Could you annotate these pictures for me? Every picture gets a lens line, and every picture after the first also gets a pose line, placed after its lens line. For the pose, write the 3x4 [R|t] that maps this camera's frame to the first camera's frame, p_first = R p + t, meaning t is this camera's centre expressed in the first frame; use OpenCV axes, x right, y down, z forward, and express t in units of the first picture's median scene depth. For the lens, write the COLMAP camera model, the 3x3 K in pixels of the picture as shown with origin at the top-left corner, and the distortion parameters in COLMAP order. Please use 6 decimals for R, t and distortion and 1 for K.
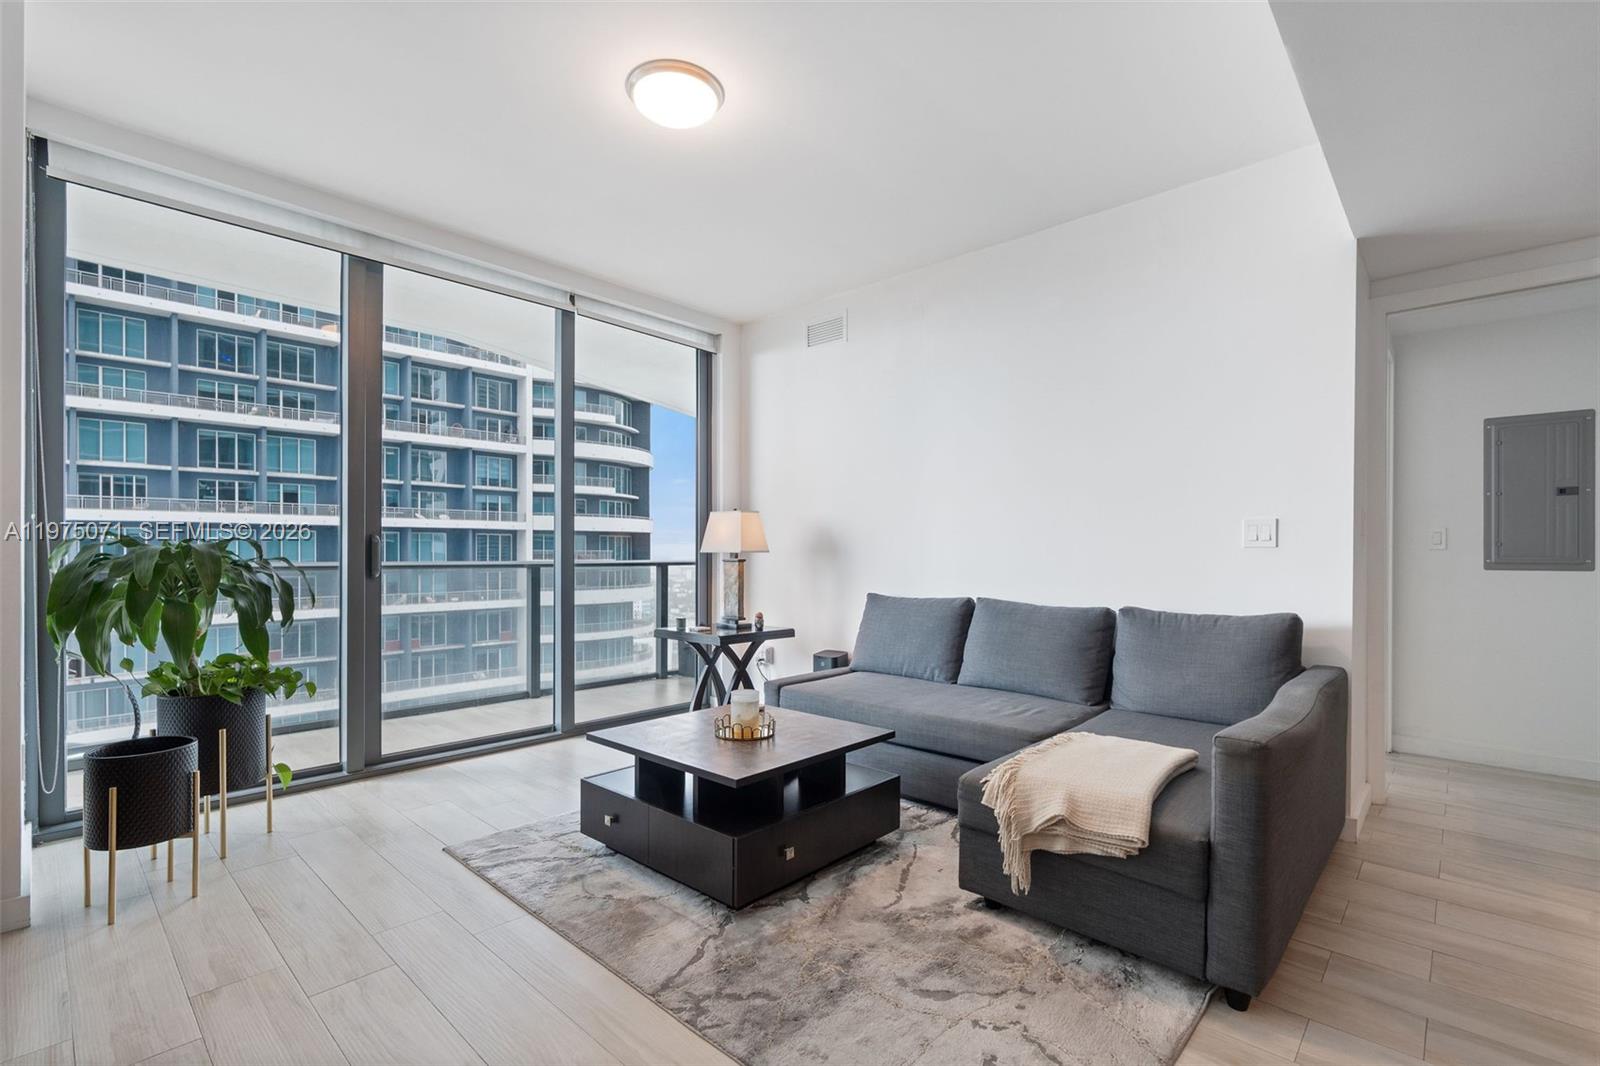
lens RADIAL K [[735.0, 0, 800.0], [0, 735.0, 533.0], [0, 0, 1]] dist [-0.001035, 0.000255]
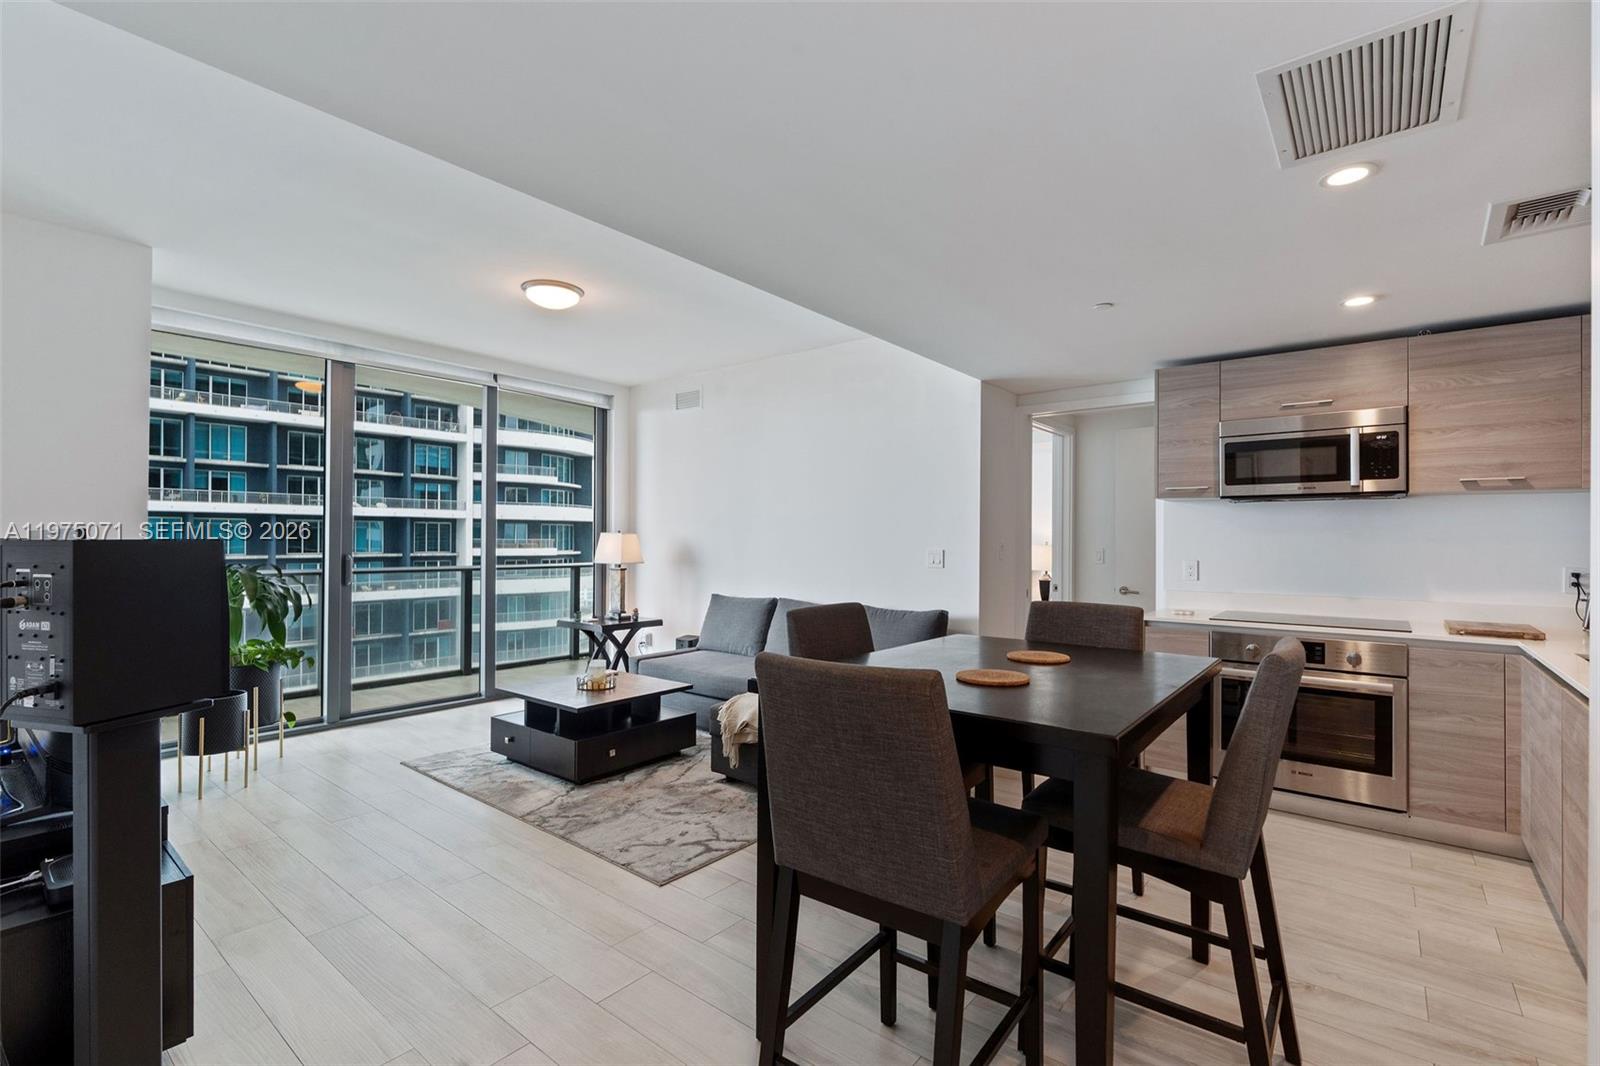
lens RADIAL K [[734.9, 0, 796.8], [0, 734.9, 514.1], [0, 0, 1]] dist [-0.001220, 0.001661]
pose [[0.997836, 0.004718, 0.065585, 0.154648], [-0.004191, 0.999958, -0.008168, -0.055906], [-0.065621, 0.007875, 0.997814, -0.382248]]
